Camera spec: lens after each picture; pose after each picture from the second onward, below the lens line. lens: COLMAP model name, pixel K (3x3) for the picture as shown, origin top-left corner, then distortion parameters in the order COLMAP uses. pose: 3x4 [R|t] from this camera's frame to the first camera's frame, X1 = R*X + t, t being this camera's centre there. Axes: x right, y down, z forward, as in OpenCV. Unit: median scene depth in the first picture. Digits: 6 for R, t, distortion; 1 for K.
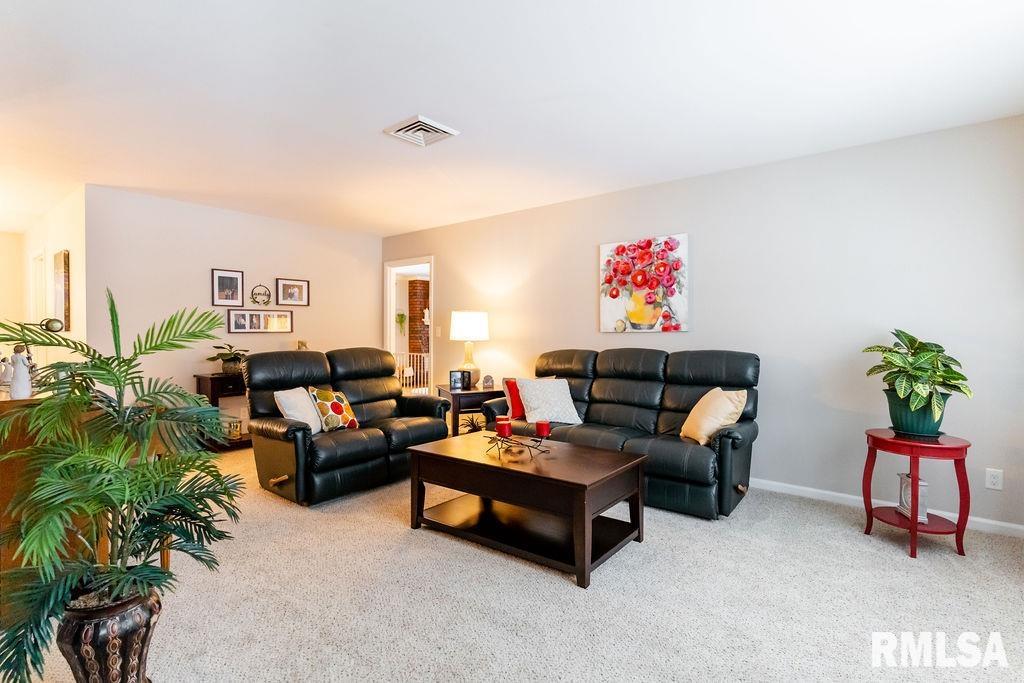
lens RADIAL K [[493.9, 0, 490.0], [0, 493.9, 339.1], [0, 0, 1]] dist [-0.009339, 0.002039]
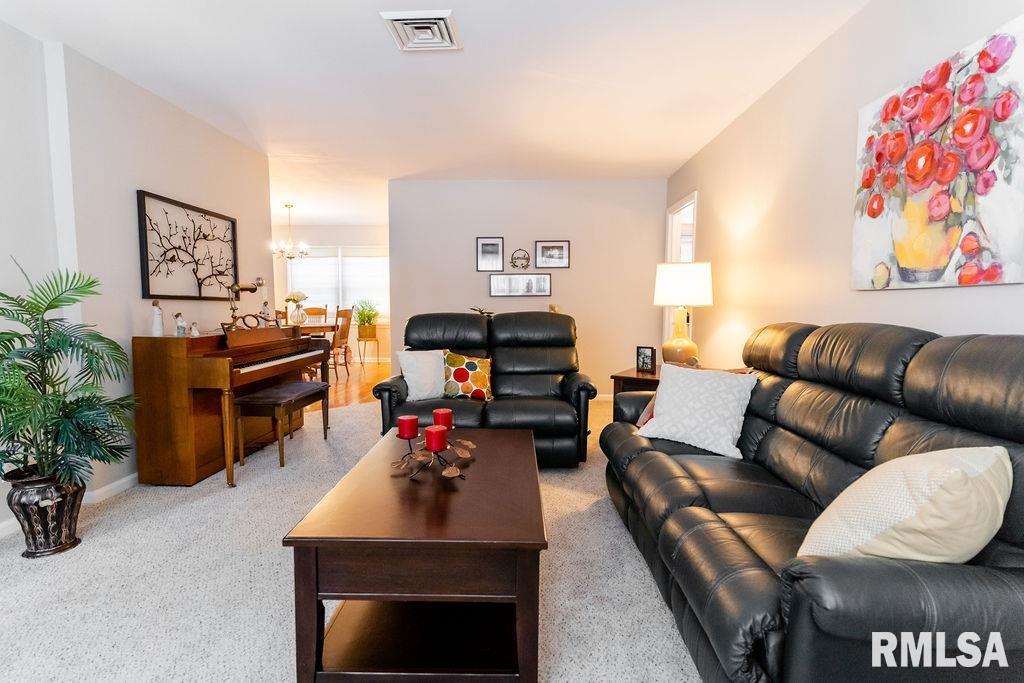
lens RADIAL K [[493.9, 0, 510.4], [0, 493.9, 341.3], [0, 0, 1]] dist [-0.009339, 0.002039]
pose [[0.621002, 0.066220, -0.781007, 0.426142], [-0.010133, 0.997020, 0.076479, 0.003295], [0.783744, -0.039579, 0.619822, 0.445643]]
